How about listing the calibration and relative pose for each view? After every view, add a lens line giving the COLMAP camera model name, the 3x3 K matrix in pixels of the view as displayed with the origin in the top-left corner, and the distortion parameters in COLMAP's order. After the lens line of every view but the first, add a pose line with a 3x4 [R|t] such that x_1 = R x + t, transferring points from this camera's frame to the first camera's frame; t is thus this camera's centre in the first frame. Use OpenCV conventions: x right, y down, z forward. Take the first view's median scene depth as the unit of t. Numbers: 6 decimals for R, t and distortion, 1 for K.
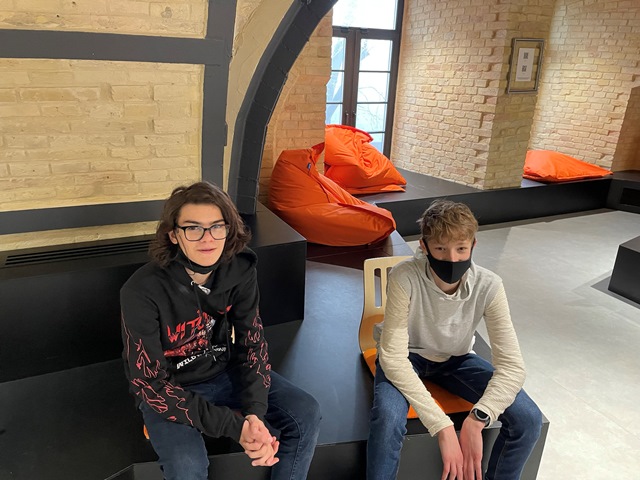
lens RADIAL K [[481.1, 0, 320.0], [0, 481.1, 240.0], [0, 0, 1]] dist [0.068441, -0.093746]
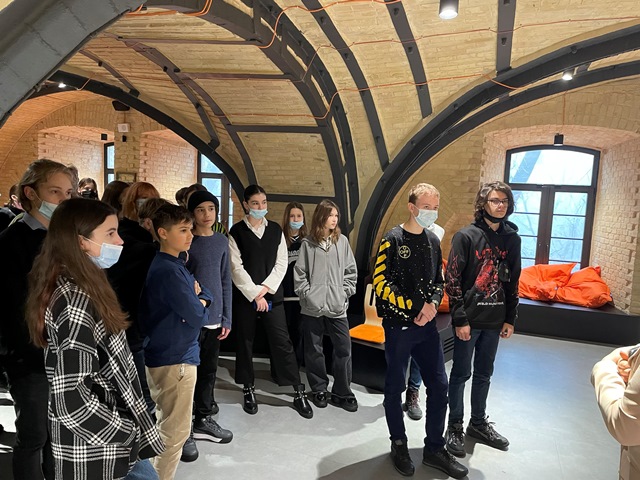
lens RADIAL K [[481.1, 0, 320.0], [0, 481.1, 240.0], [0, 0, 1]] dist [0.068441, -0.093746]
pose [[0.682535, 0.073635, -0.727134, 0.676569], [-0.271633, 0.949201, -0.158848, 0.112681], [0.678500, 0.305933, 0.667865, -0.330651]]
